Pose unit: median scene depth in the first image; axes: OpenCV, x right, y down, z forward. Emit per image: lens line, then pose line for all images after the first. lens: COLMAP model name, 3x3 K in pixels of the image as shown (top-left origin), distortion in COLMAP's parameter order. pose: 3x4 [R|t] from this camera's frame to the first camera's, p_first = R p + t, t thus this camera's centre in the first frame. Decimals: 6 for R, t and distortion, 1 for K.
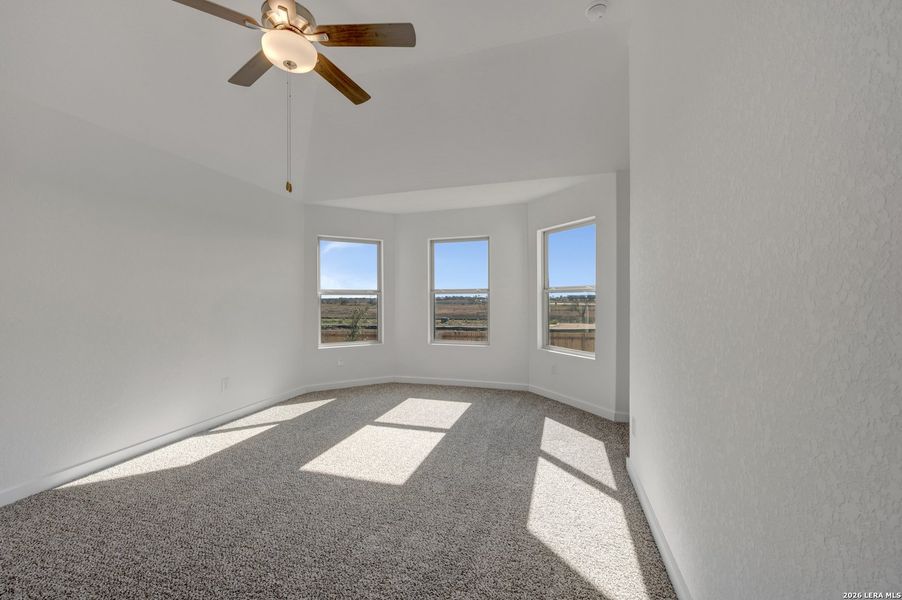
lens RADIAL K [[355.4, 0, 450.0], [0, 355.4, 302.3], [0, 0, 1]] dist [-0.000774, 0.000168]
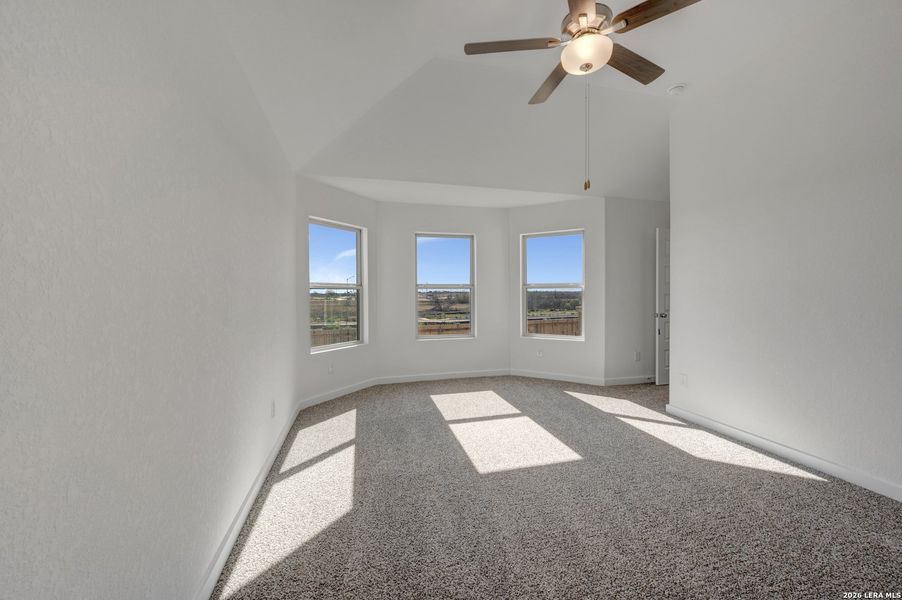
lens RADIAL K [[358.1, 0, 453.4], [0, 358.1, 296.1], [0, 0, 1]] dist [0.000658, -0.000029]
pose [[0.852020, -0.005234, 0.523483, -0.621172], [0.008534, 0.999956, -0.003892, 0.002012], [-0.523439, 0.007784, 0.852028, 0.143765]]
